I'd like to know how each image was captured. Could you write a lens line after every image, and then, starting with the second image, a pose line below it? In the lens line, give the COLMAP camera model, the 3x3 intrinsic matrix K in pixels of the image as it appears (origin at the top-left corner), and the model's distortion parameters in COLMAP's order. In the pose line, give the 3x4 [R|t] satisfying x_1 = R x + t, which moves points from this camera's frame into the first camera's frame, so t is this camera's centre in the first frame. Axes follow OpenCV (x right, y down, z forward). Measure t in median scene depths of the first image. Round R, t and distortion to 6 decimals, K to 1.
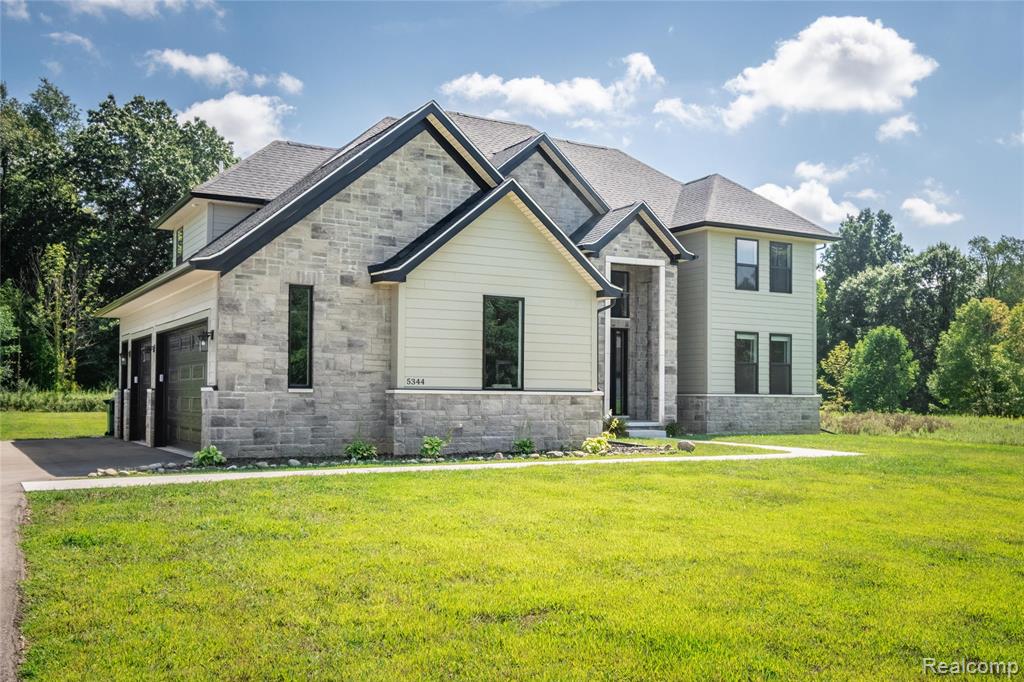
lens RADIAL K [[998.7, 0, 512.0], [0, 998.7, 341.0], [0, 0, 1]] dist [-0.006580, -0.002310]
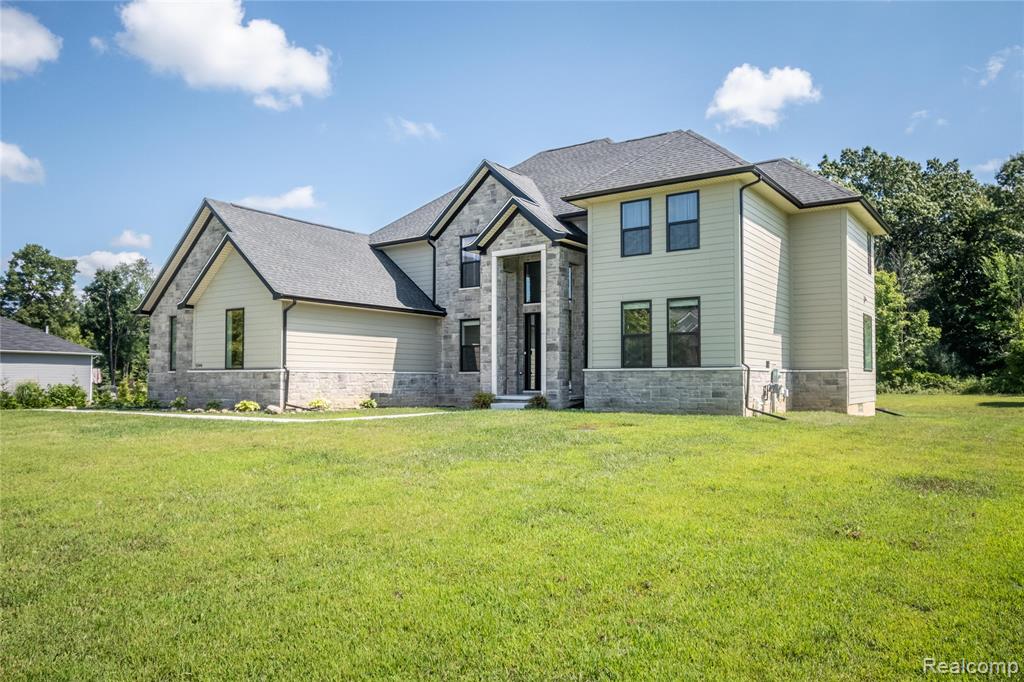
lens RADIAL K [[717.0, 0, 512.0], [0, 717.0, 341.0], [0, 0, 1]] dist [-0.000123, -0.000610]
pose [[0.423814, -0.059434, -0.903797, 0.807388], [0.053036, 0.997761, -0.040744, 0.050419], [0.904195, -0.030666, 0.426017, 0.630455]]
